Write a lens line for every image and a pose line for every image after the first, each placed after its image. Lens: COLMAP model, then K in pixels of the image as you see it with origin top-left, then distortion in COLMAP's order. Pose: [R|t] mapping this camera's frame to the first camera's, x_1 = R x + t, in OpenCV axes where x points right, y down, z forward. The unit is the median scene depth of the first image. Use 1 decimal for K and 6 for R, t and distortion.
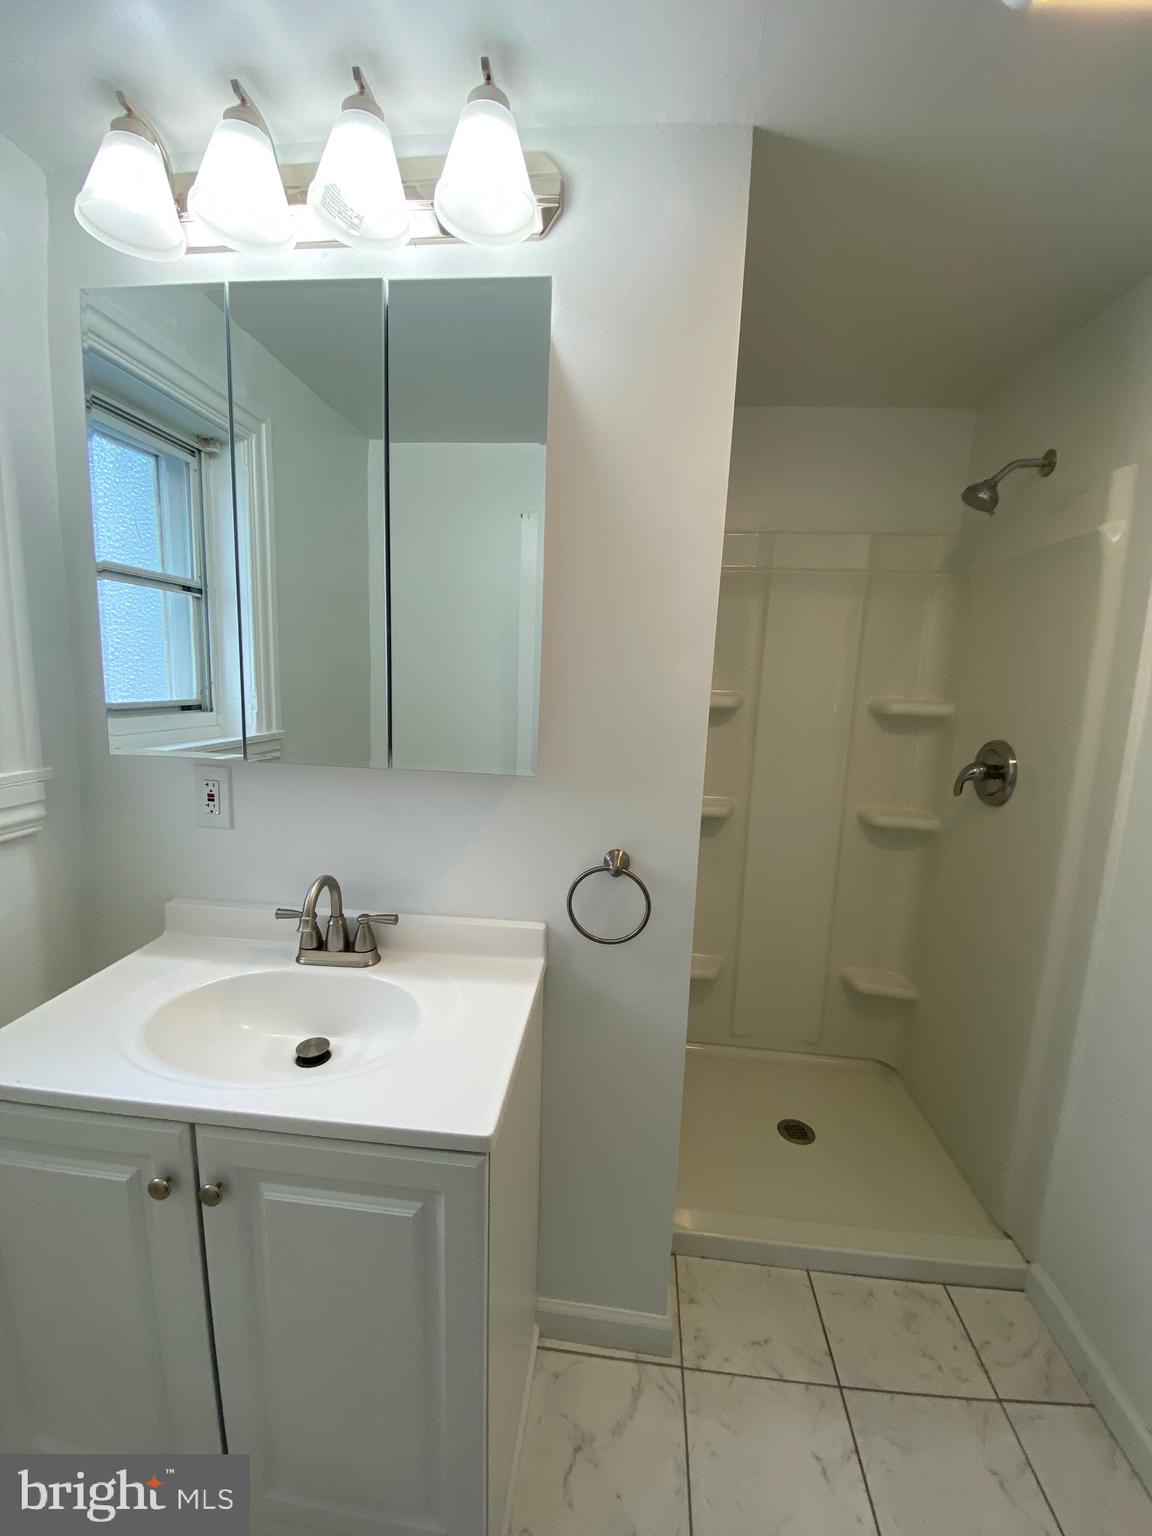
lens RADIAL K [[621.6, 0, 574.8], [0, 621.6, 766.0], [0, 0, 1]] dist [0.020120, -0.020497]
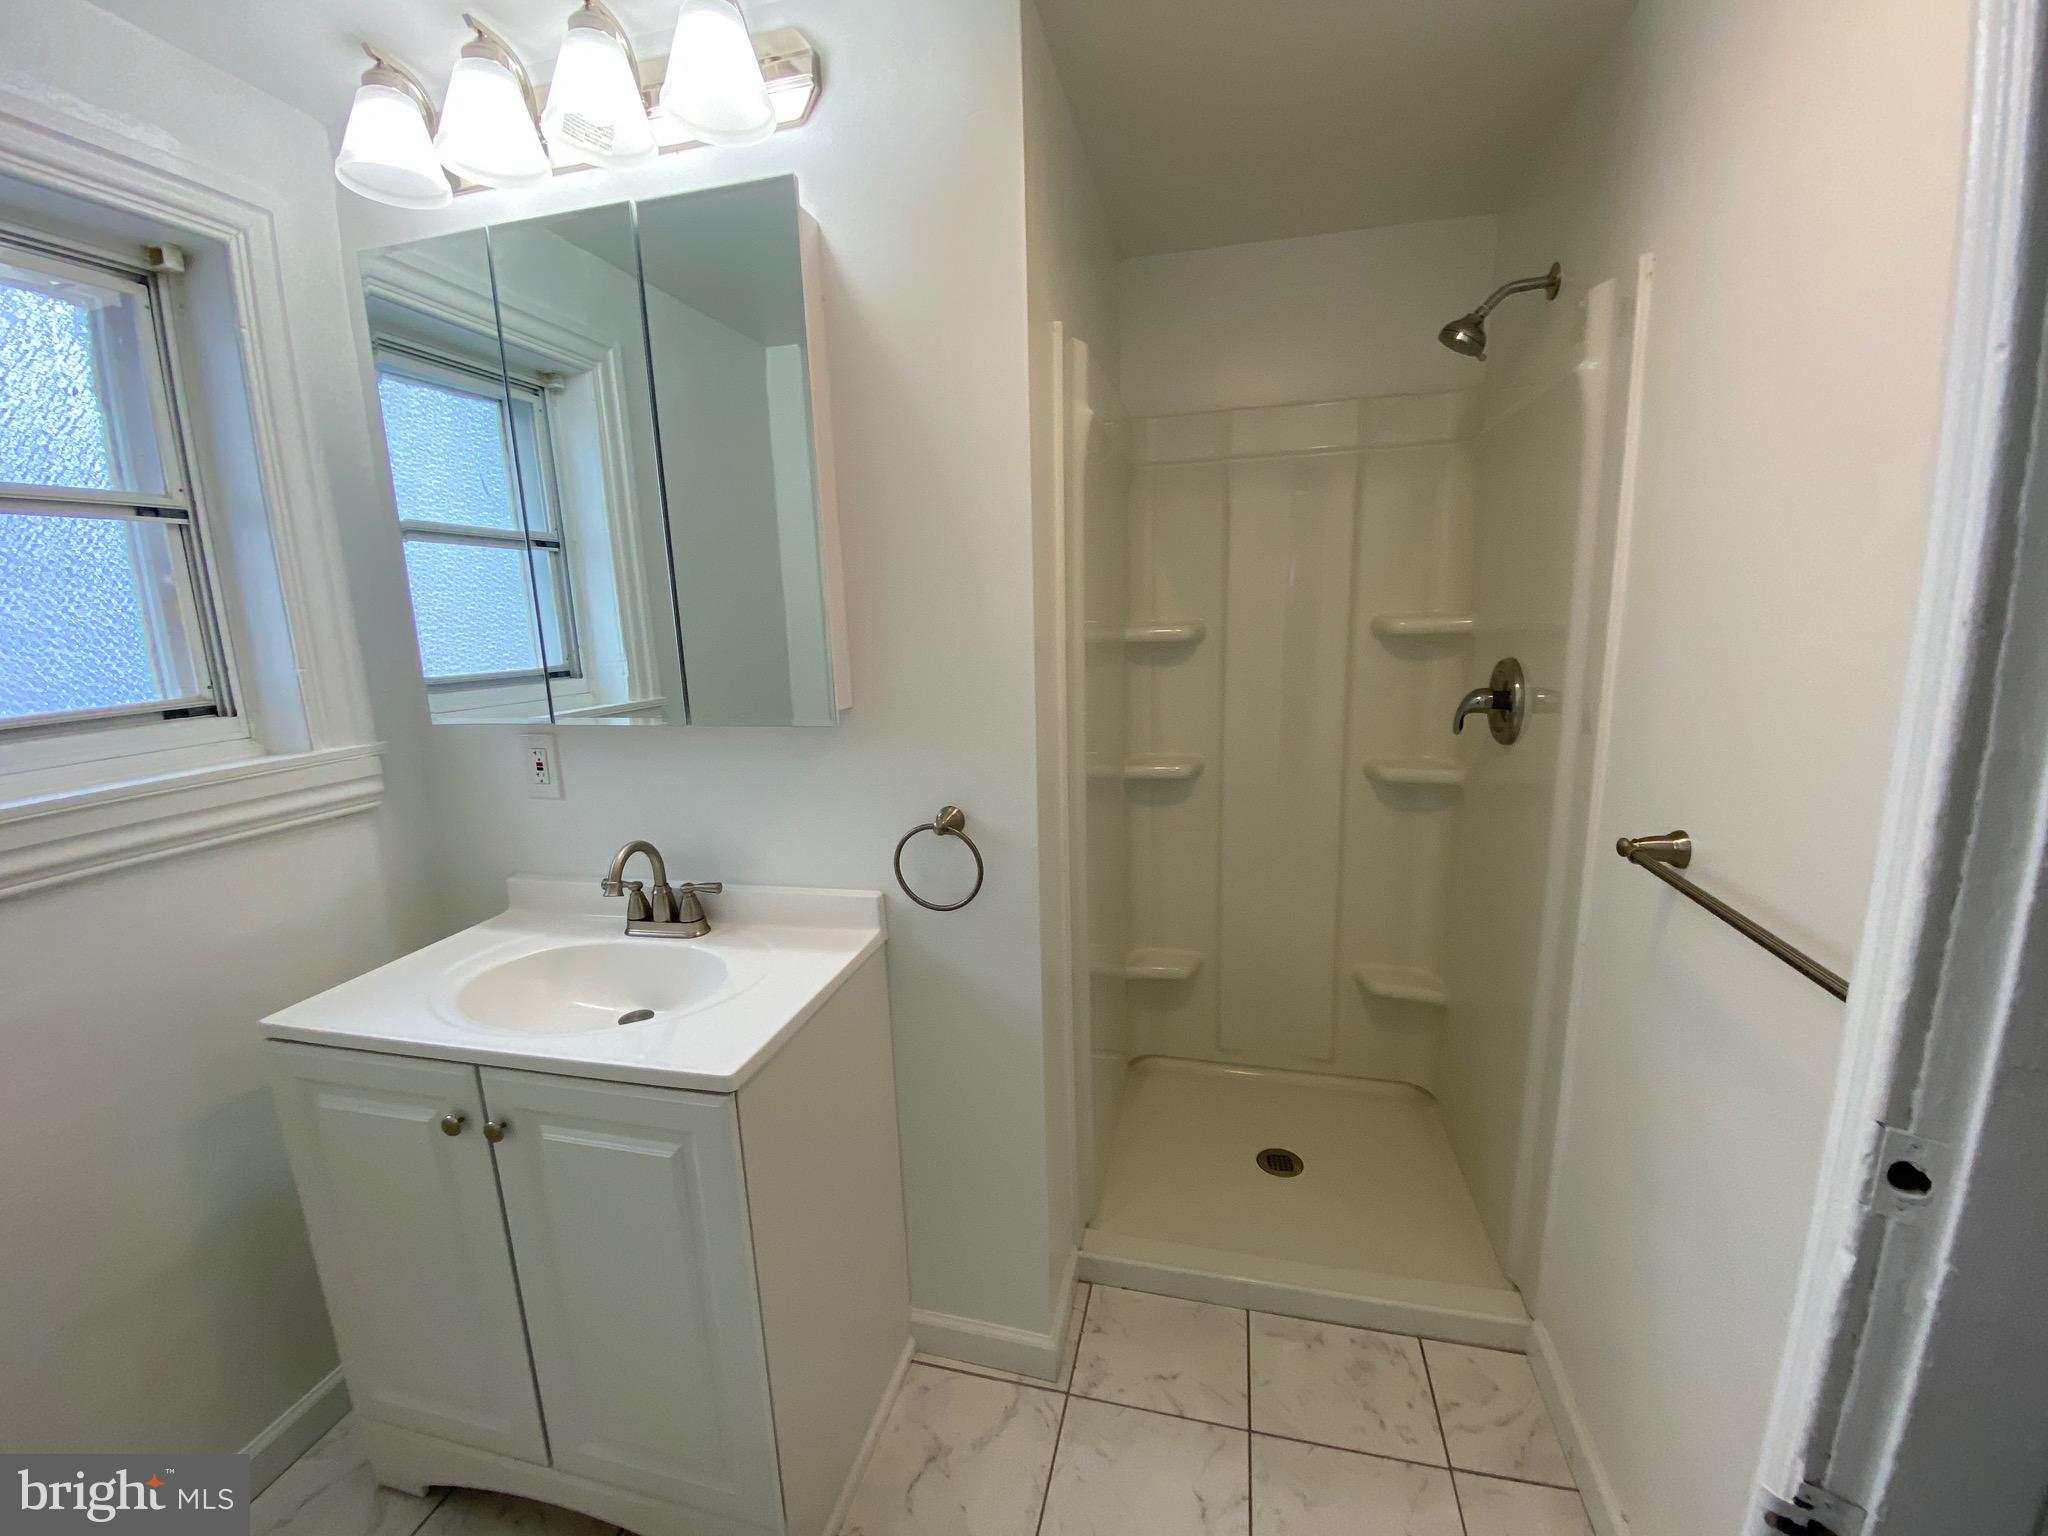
lens RADIAL K [[830.2, 0, 1011.1], [0, 830.2, 766.8], [0, 0, 1]] dist [0.017333, -0.019181]
pose [[0.986843, -0.039654, -0.156745, 0.318636], [0.045691, 0.998339, 0.035097, 0.038572], [0.155093, -0.041797, 0.987015, -0.140532]]
